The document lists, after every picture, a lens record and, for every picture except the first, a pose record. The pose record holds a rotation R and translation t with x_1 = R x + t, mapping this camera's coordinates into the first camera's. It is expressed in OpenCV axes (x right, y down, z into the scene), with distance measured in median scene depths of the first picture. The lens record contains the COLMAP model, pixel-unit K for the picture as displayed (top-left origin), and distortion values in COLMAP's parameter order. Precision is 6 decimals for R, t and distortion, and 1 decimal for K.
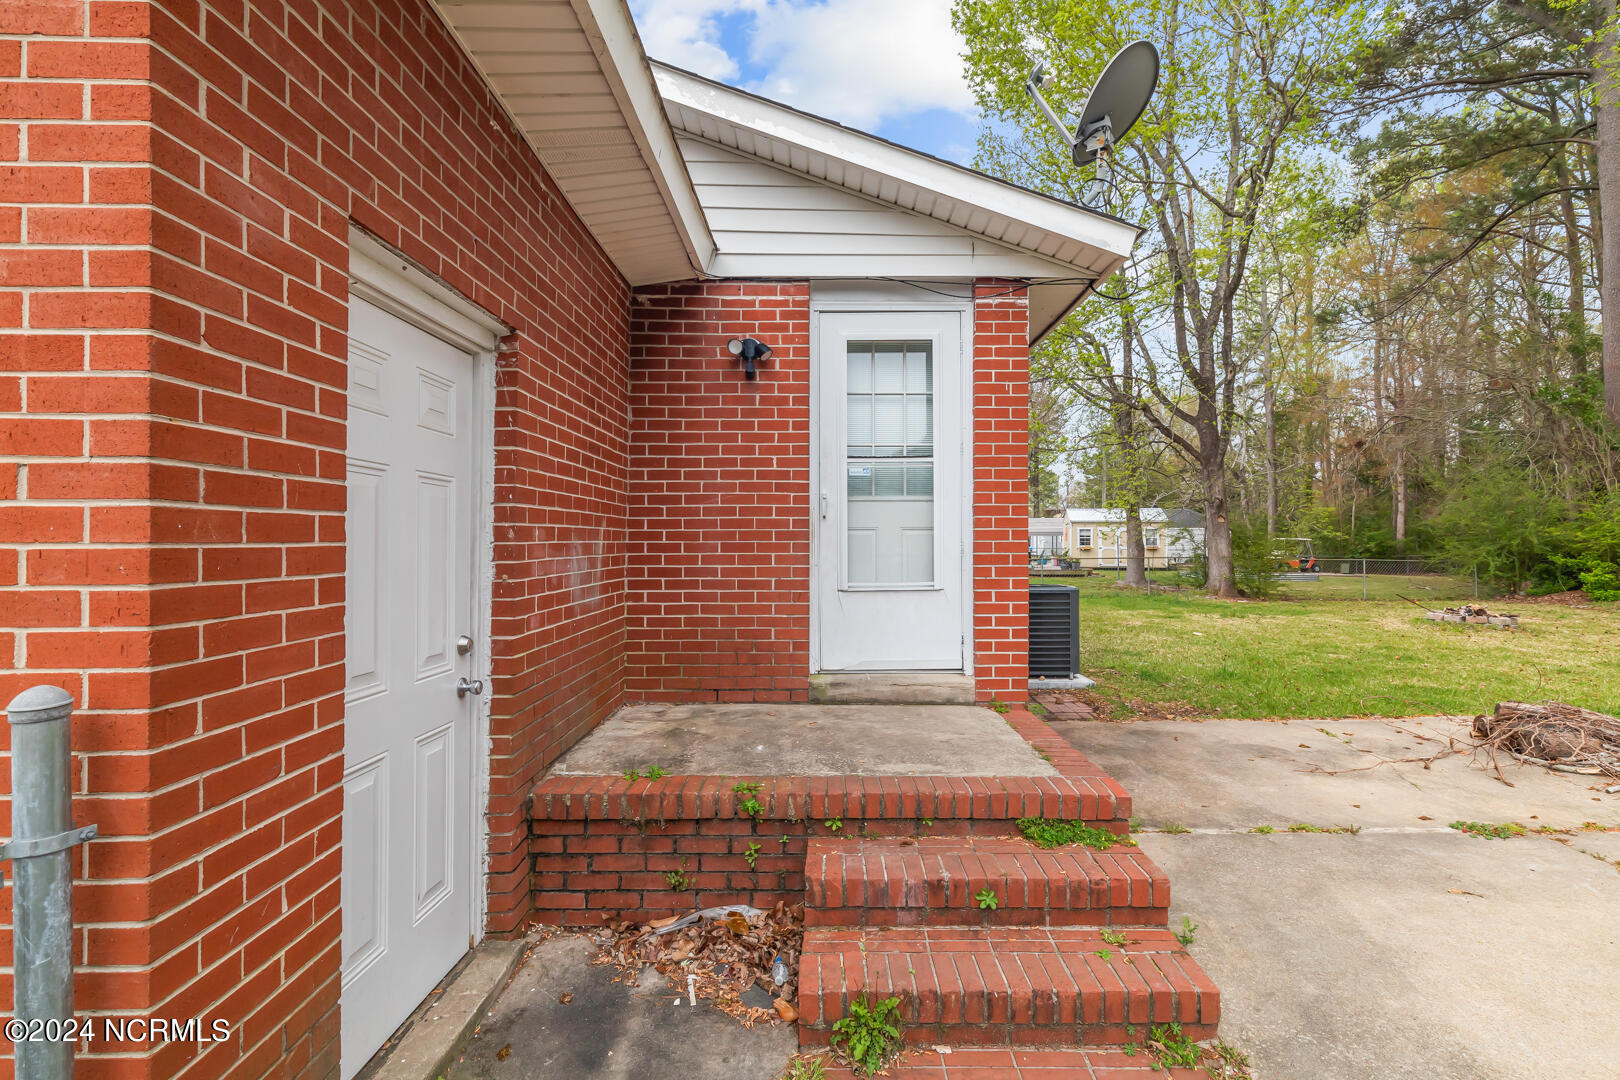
lens RADIAL K [[747.9, 0, 802.7], [0, 747.9, 538.6], [0, 0, 1]] dist [0.006746, 0.001172]
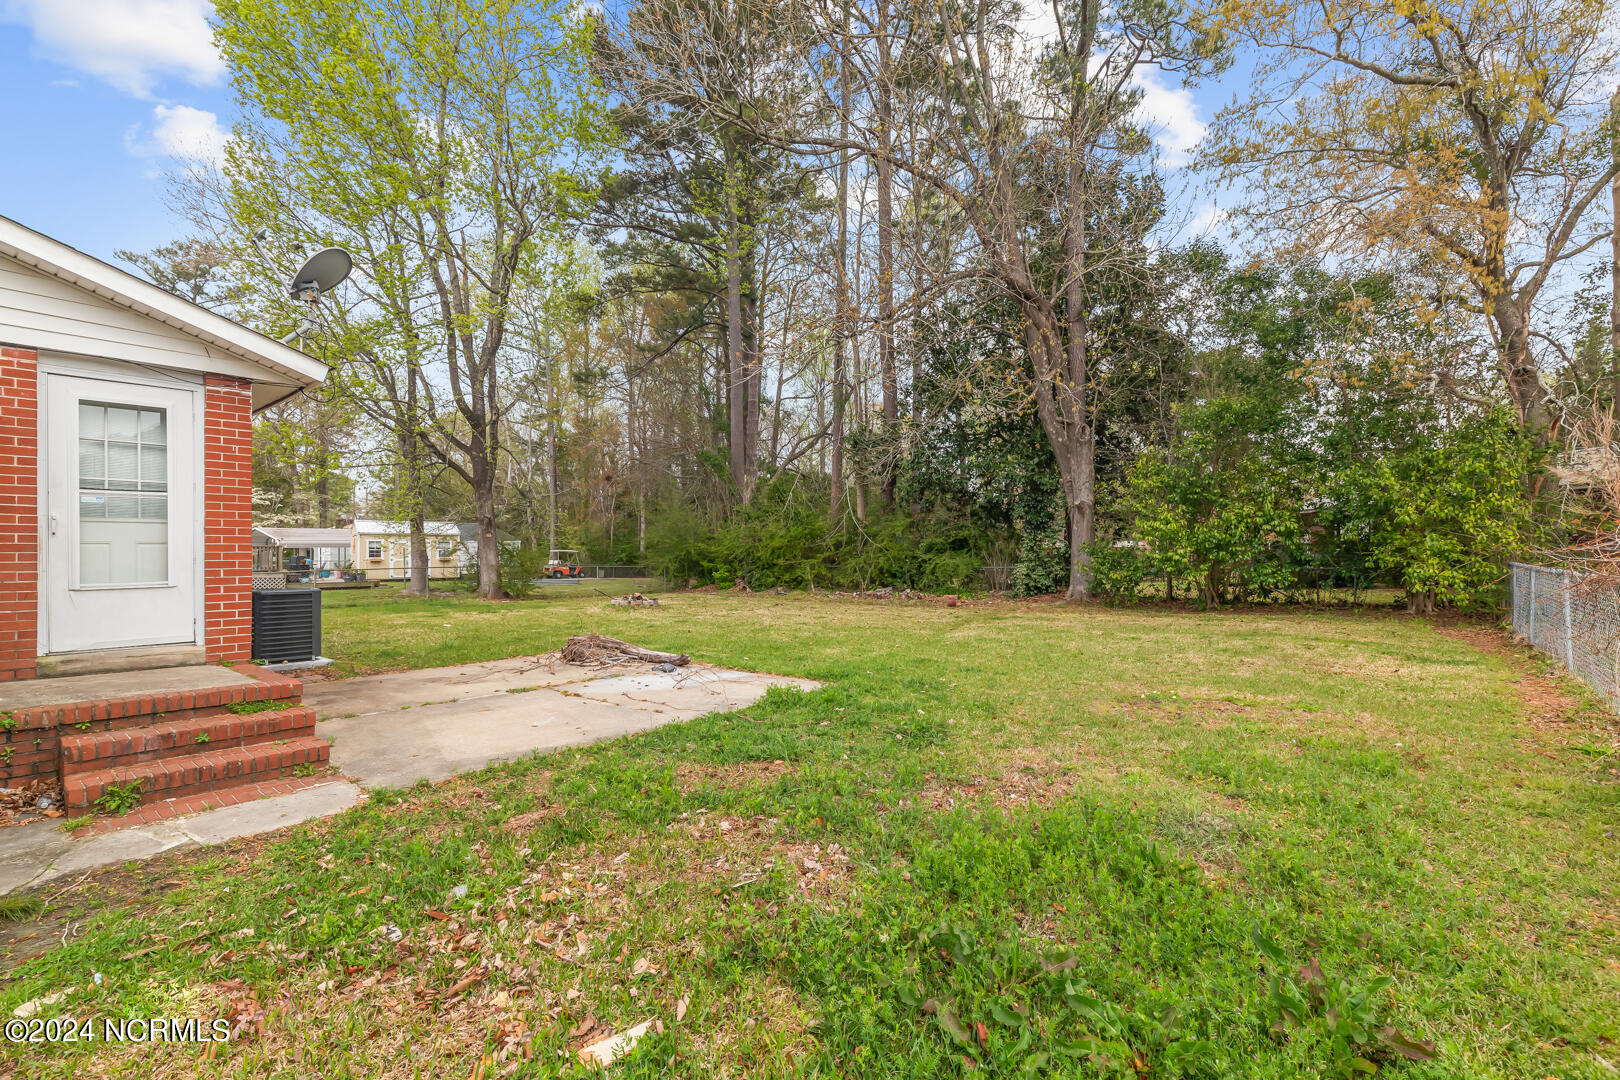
lens RADIAL K [[747.9, 0, 840.7], [0, 747.9, 549.7], [0, 0, 1]] dist [0.006746, 0.001172]
pose [[0.623031, 0.001157, 0.782196, -0.059791], [-0.000216, 0.999999, -0.001307, 0.000123], [-0.782197, 0.000645, 0.623031, -0.363243]]
